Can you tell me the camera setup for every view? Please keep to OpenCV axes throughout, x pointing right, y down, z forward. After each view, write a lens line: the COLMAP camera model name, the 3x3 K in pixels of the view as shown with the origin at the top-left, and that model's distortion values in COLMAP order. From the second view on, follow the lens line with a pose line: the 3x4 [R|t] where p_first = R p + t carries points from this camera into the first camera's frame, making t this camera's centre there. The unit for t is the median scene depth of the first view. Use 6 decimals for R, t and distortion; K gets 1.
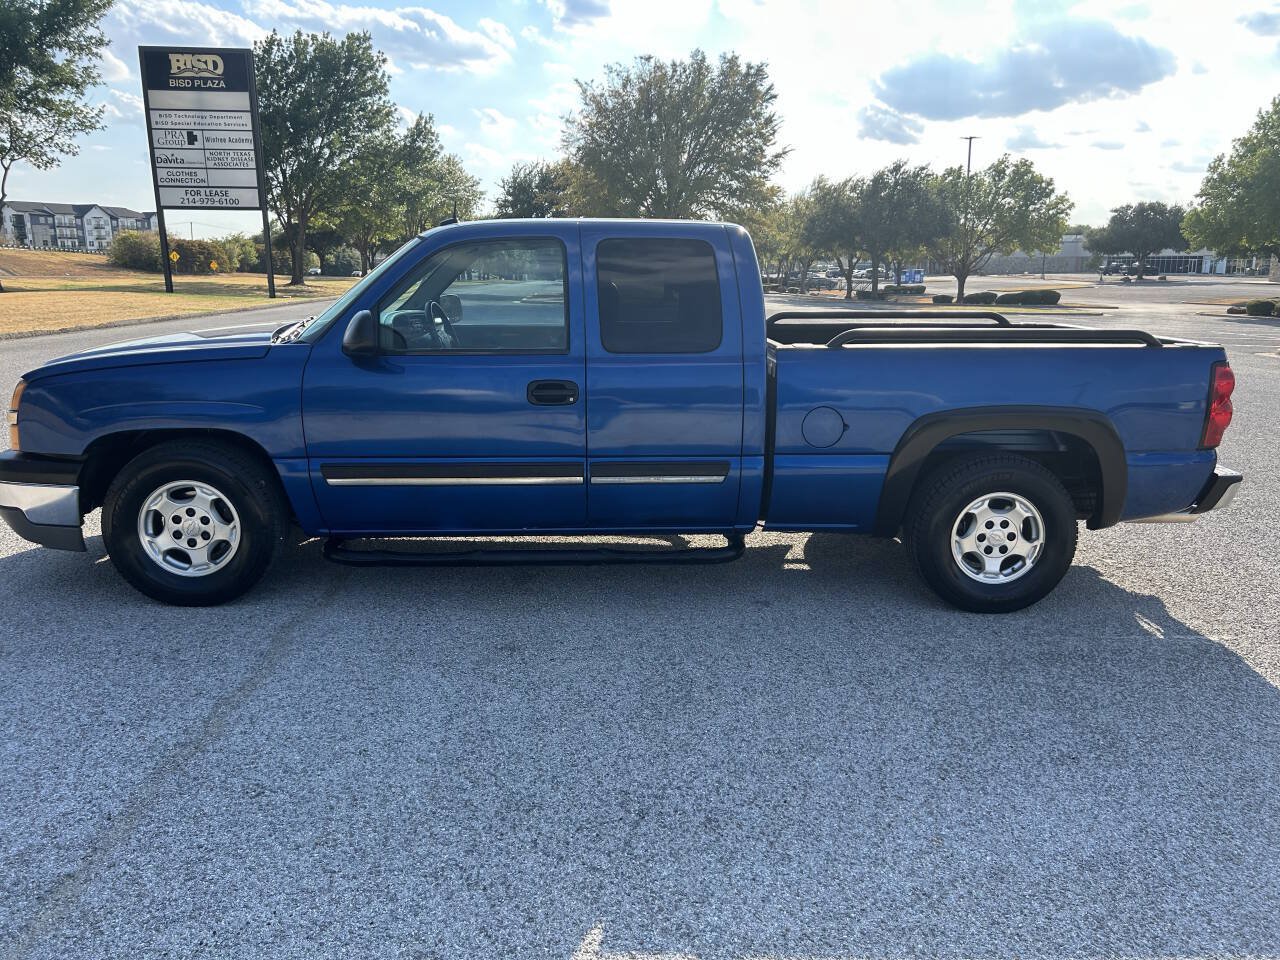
lens RADIAL K [[966.5, 0, 639.7], [0, 966.5, 471.7], [0, 0, 1]] dist [0.045738, -0.049748]
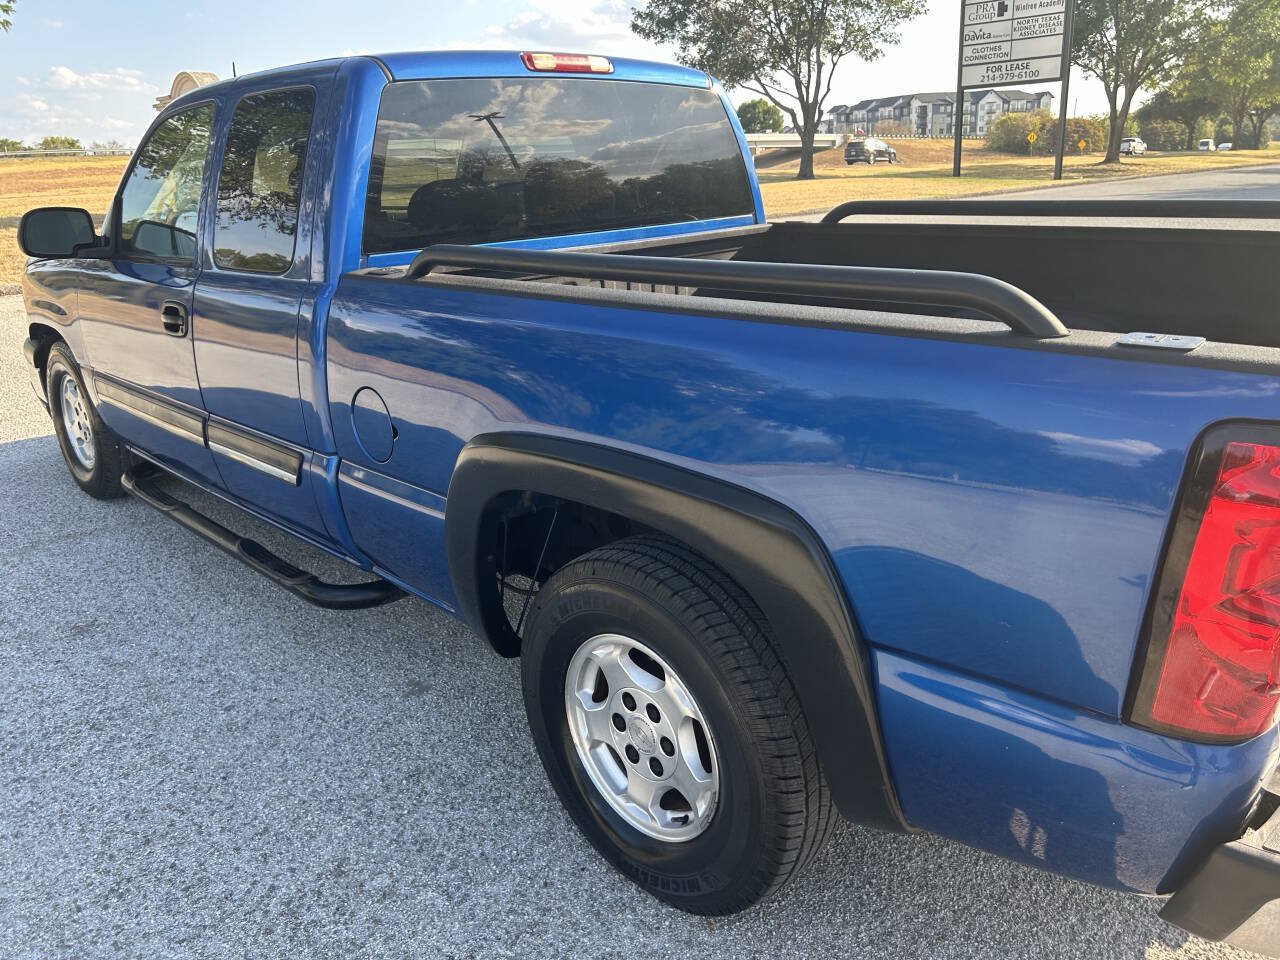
lens RADIAL K [[966.5, 0, 638.5], [0, 966.5, 470.2], [0, 0, 1]] dist [0.045738, -0.049748]
pose [[0.667344, 0.195773, -0.718558, 0.076305], [-0.113480, 0.980295, 0.161693, -0.014043], [0.736053, -0.026363, 0.676410, 0.081389]]
